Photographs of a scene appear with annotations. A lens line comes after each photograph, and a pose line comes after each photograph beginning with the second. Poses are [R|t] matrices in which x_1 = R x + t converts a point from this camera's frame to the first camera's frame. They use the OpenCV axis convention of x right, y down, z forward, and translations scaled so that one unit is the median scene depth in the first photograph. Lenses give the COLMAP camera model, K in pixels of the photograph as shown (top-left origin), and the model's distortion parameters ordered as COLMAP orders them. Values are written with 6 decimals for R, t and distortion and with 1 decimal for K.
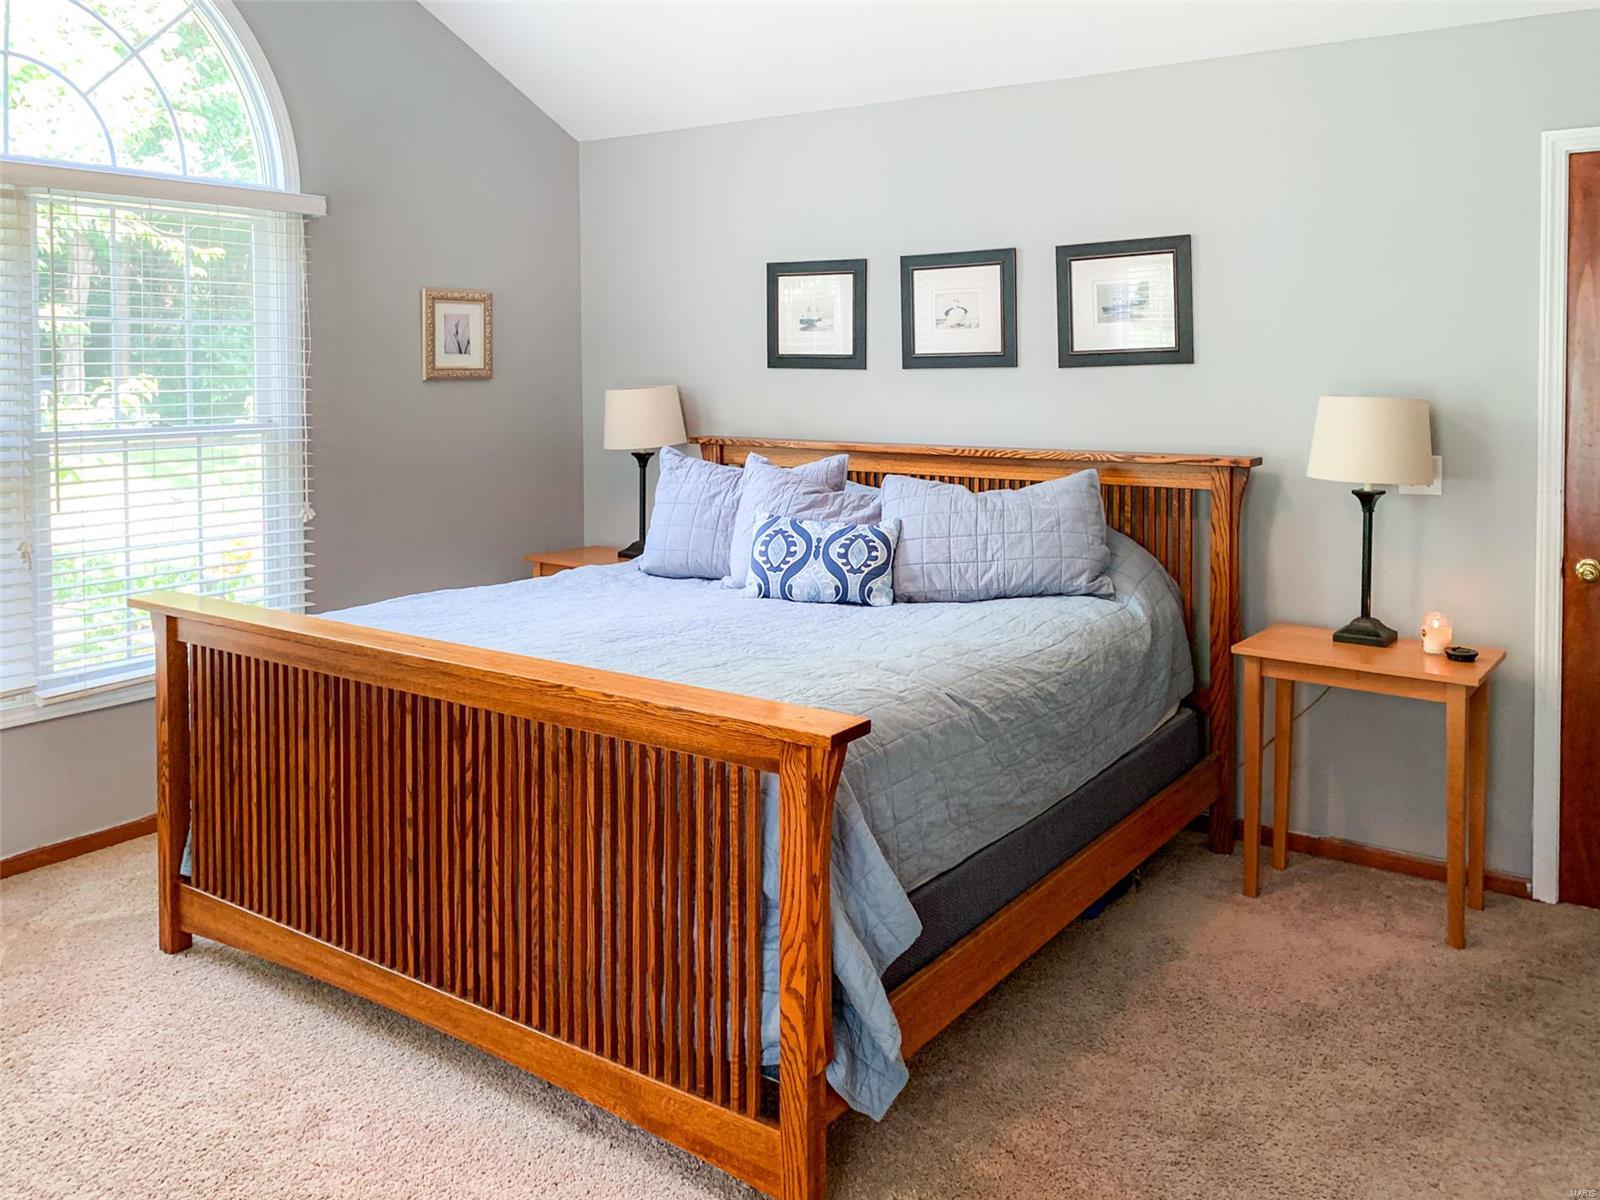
lens RADIAL K [[1273.4, 0, 803.1], [0, 1273.4, 577.0], [0, 0, 1]] dist [0.075020, -0.128120]
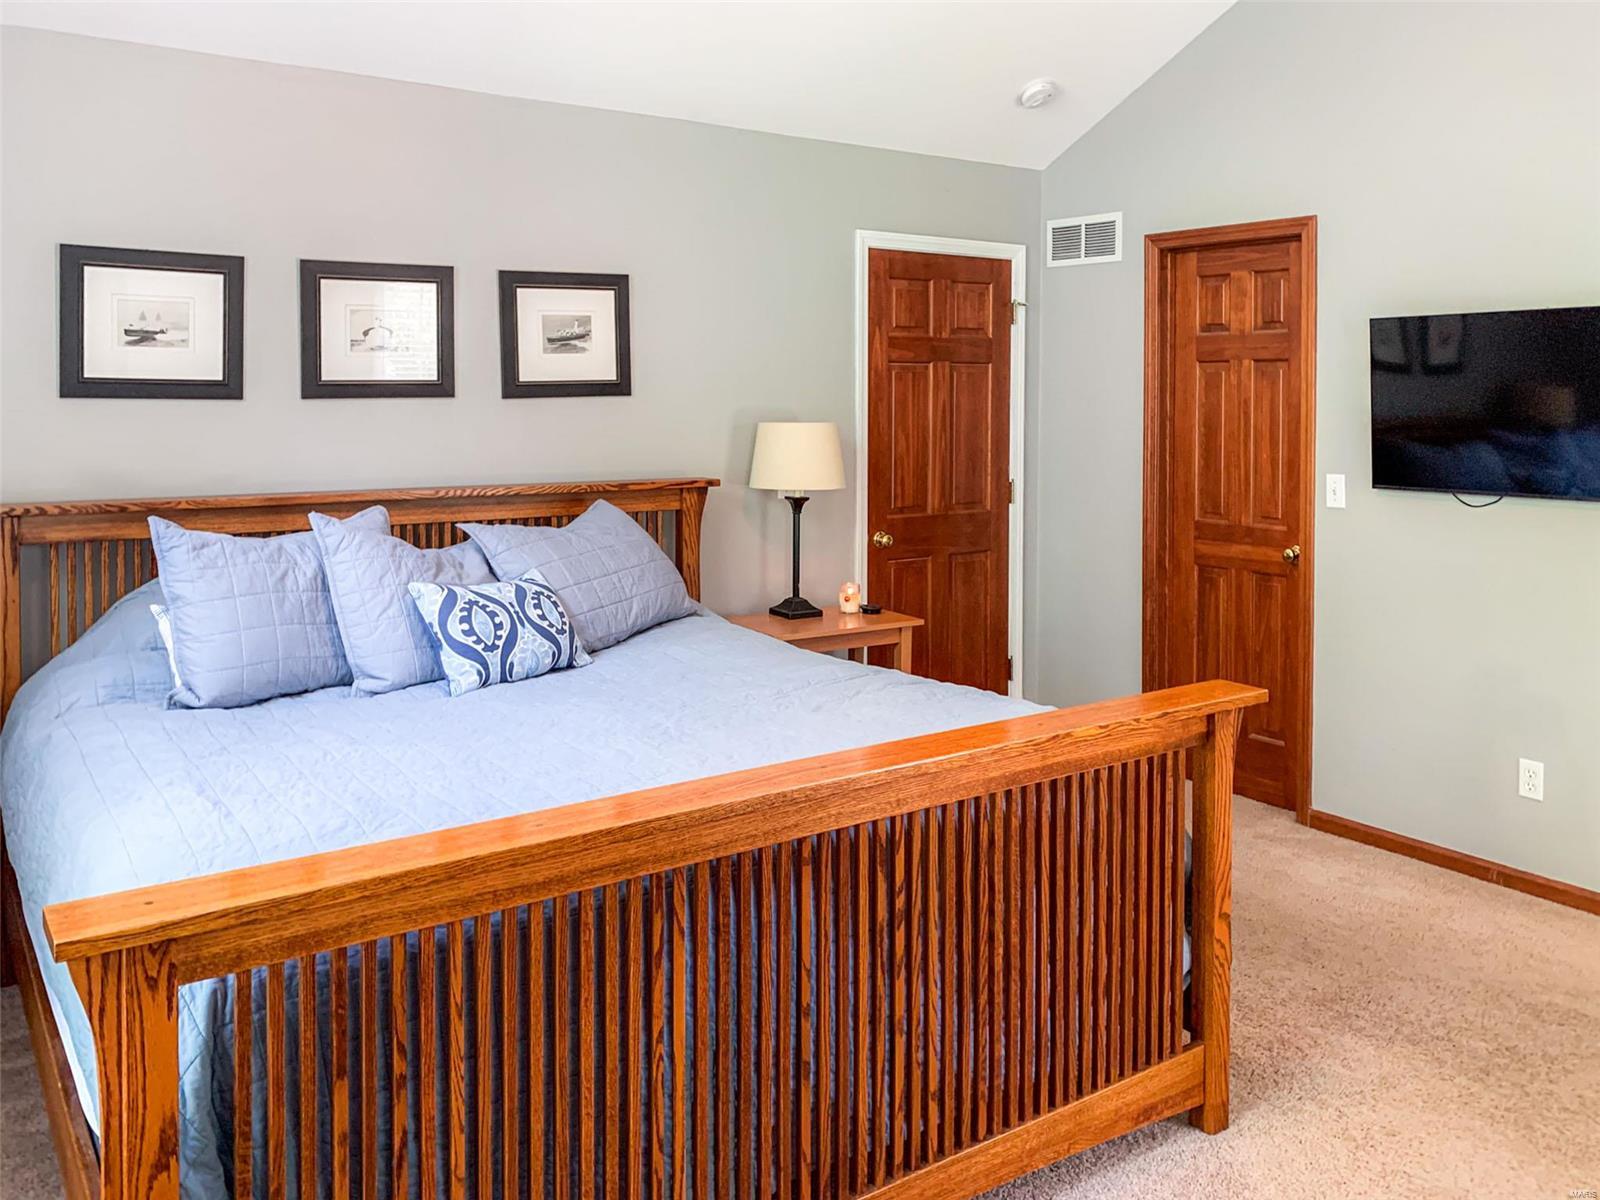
lens RADIAL K [[1318.3, 0, 800.0], [0, 1318.3, 600.0], [0, 0, 1]] dist [0.000218, -0.010057]
pose [[0.330119, -0.142196, 0.933168, -0.712489], [0.152585, 0.983626, 0.095906, -0.084017], [-0.931525, 0.110727, 0.346411, 0.517703]]
